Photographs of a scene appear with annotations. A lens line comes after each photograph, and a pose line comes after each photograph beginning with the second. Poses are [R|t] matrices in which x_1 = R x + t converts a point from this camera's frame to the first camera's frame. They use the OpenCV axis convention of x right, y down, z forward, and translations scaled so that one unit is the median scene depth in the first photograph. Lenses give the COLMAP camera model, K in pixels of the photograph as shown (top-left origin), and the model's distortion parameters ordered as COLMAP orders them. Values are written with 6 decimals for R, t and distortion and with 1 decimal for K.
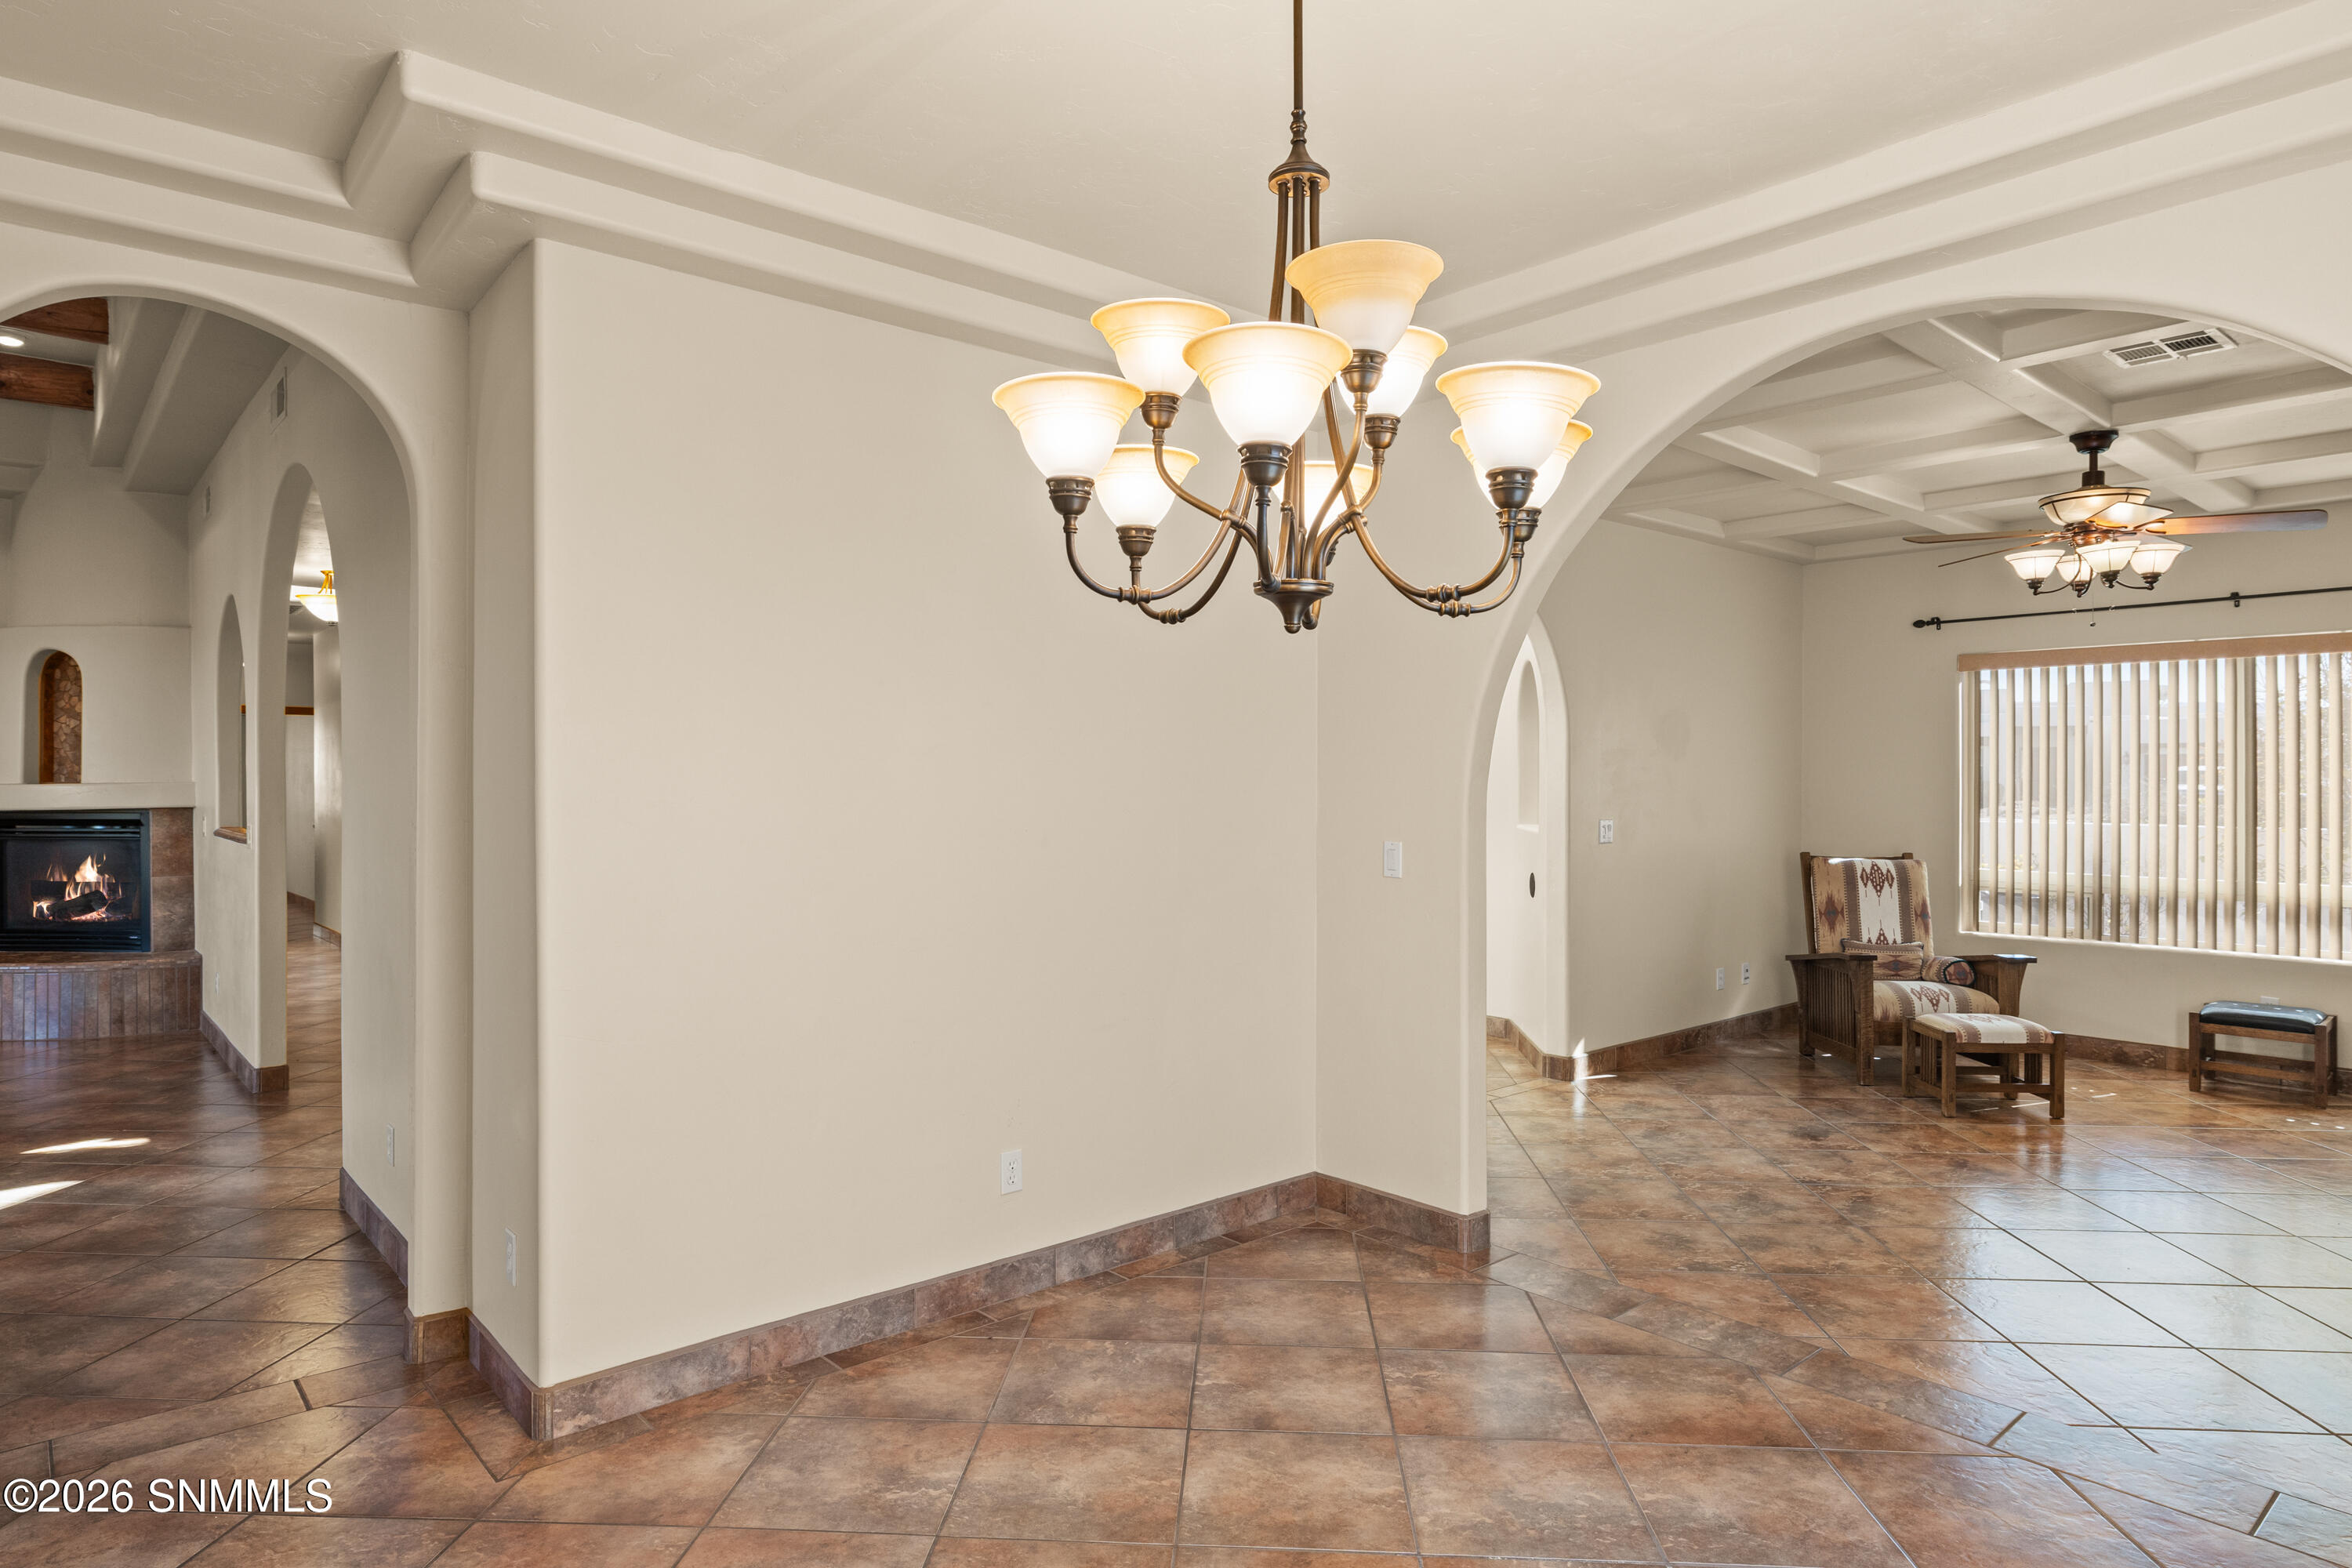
lens RADIAL K [[1340.2, 0, 1173.5], [0, 1340.2, 779.6], [0, 0, 1]] dist [-0.003404, 0.002454]
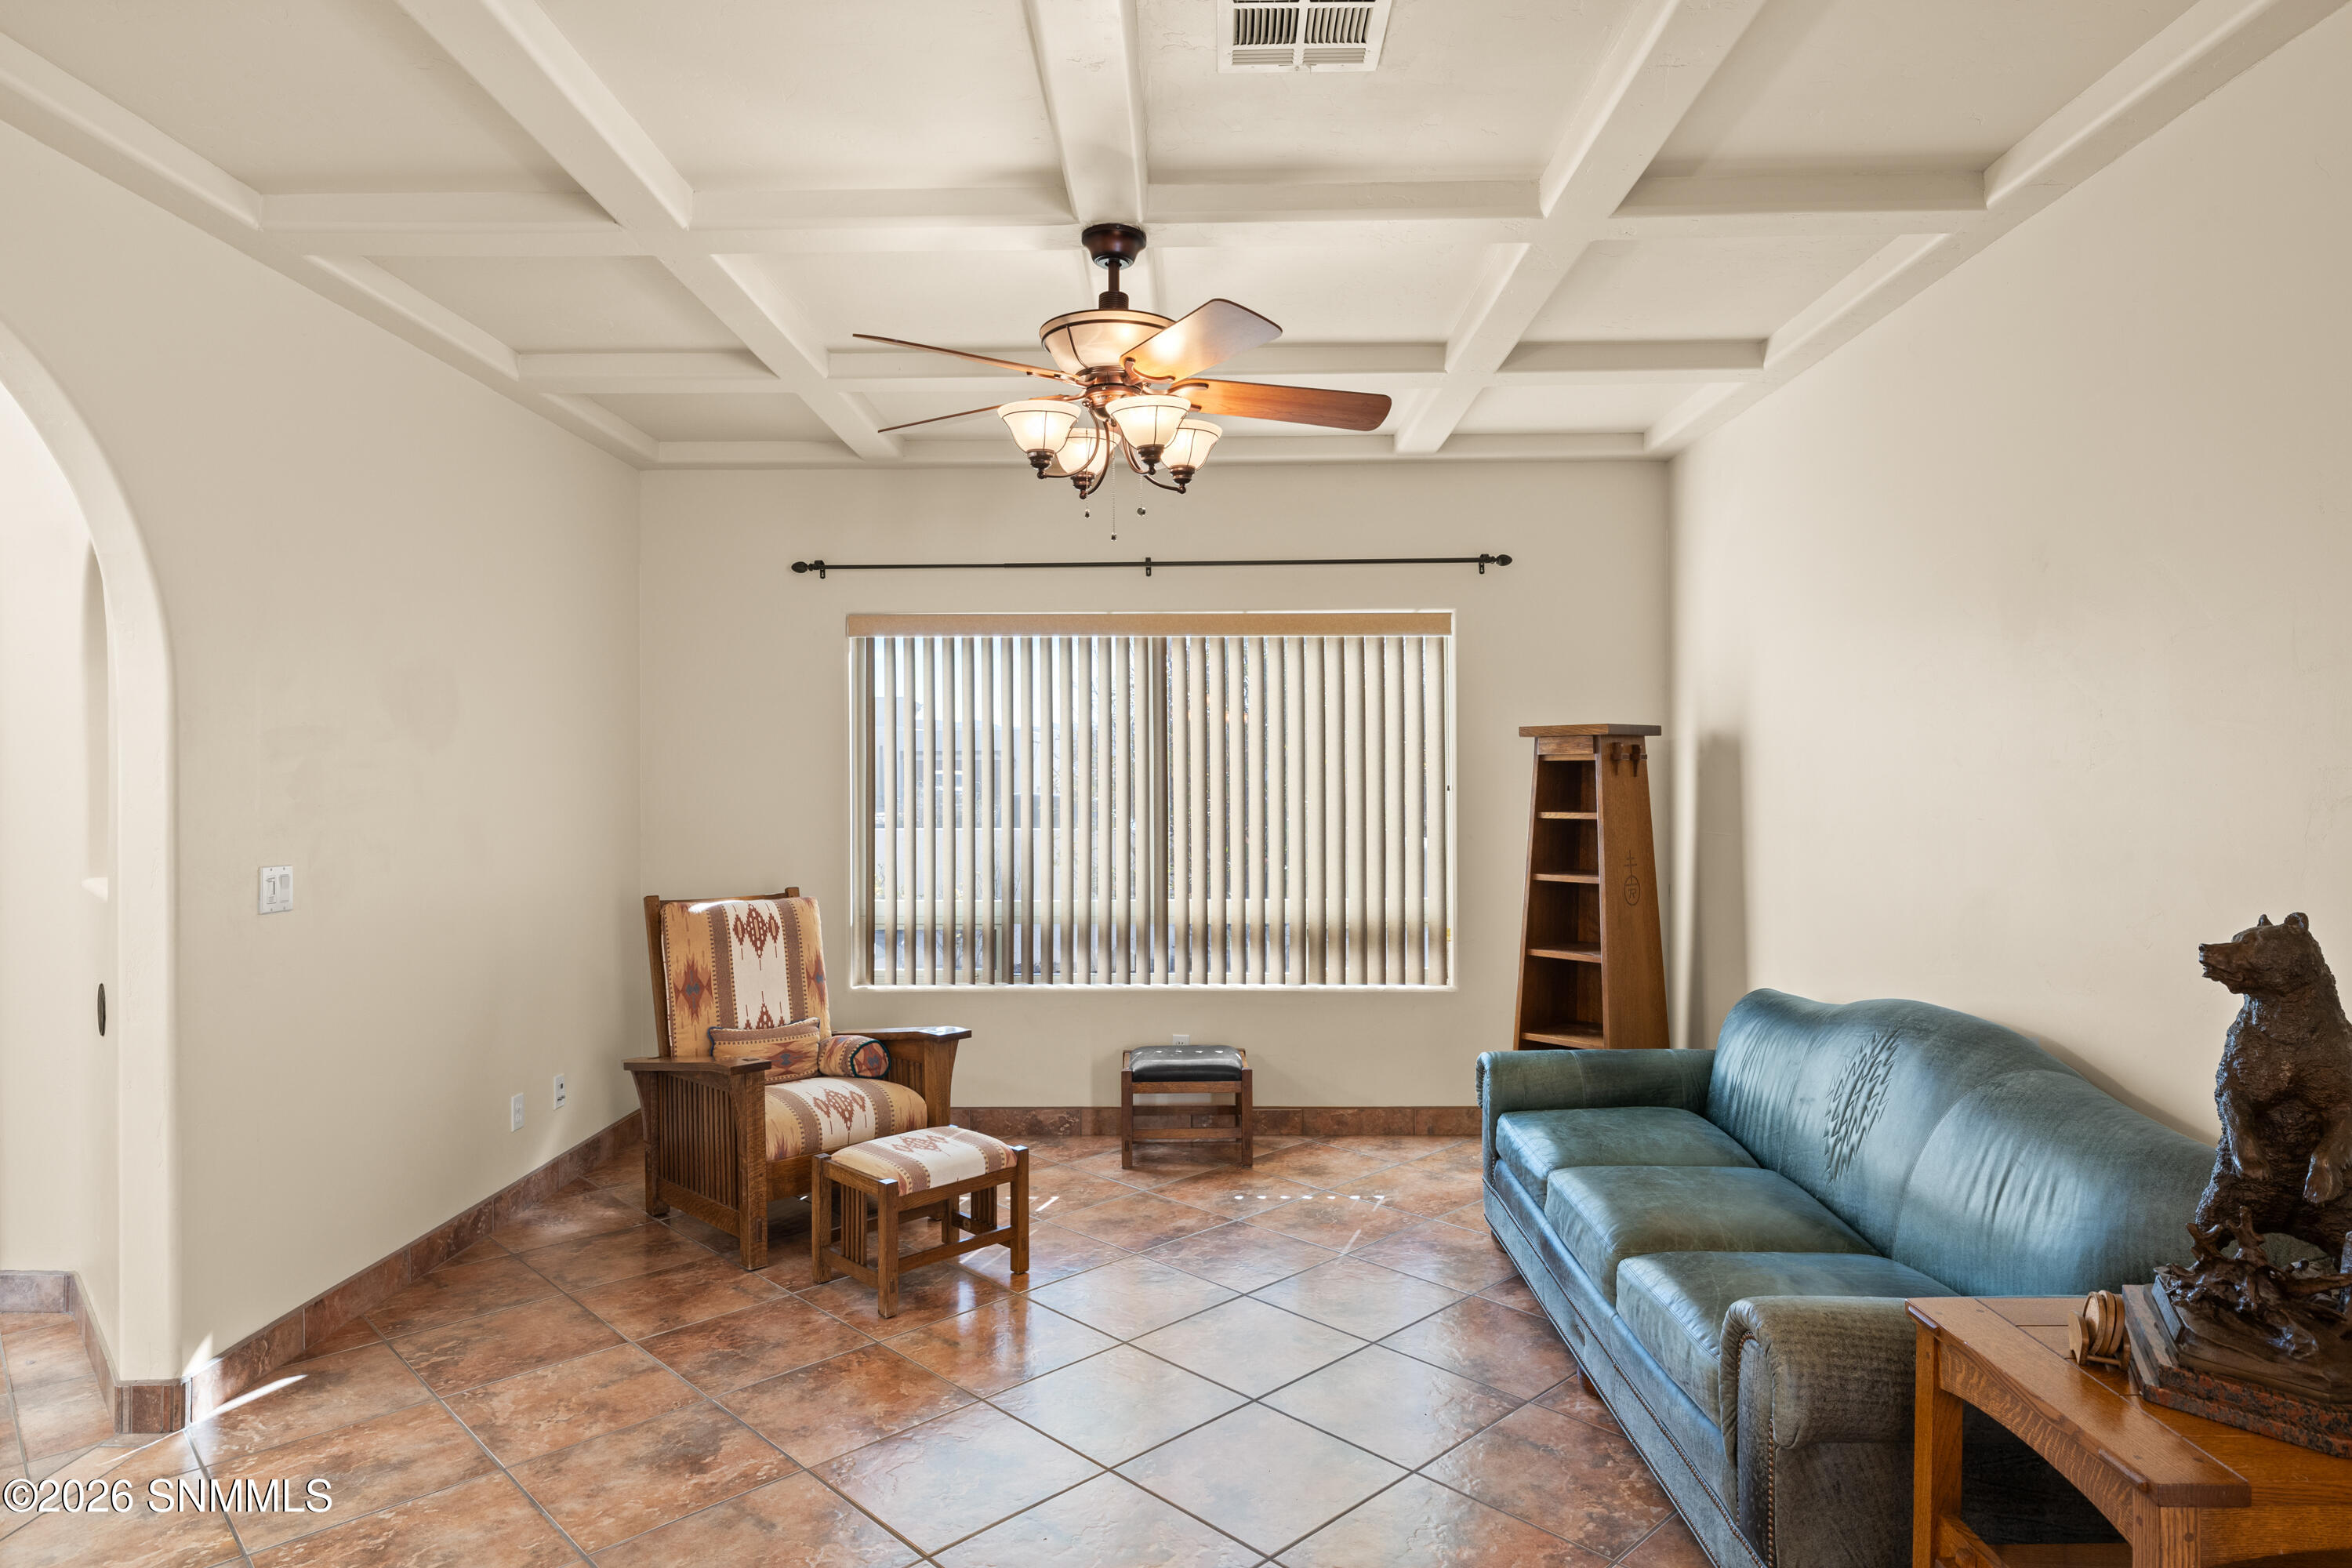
lens RADIAL K [[1340.2, 0, 1181.8], [0, 1340.2, 790.6], [0, 0, 1]] dist [-0.003404, 0.002454]
pose [[0.666643, -0.007667, 0.745338, 0.173112], [0.003523, 0.999968, 0.007136, -0.000190], [-0.745369, -0.002131, 0.666648, 0.407277]]
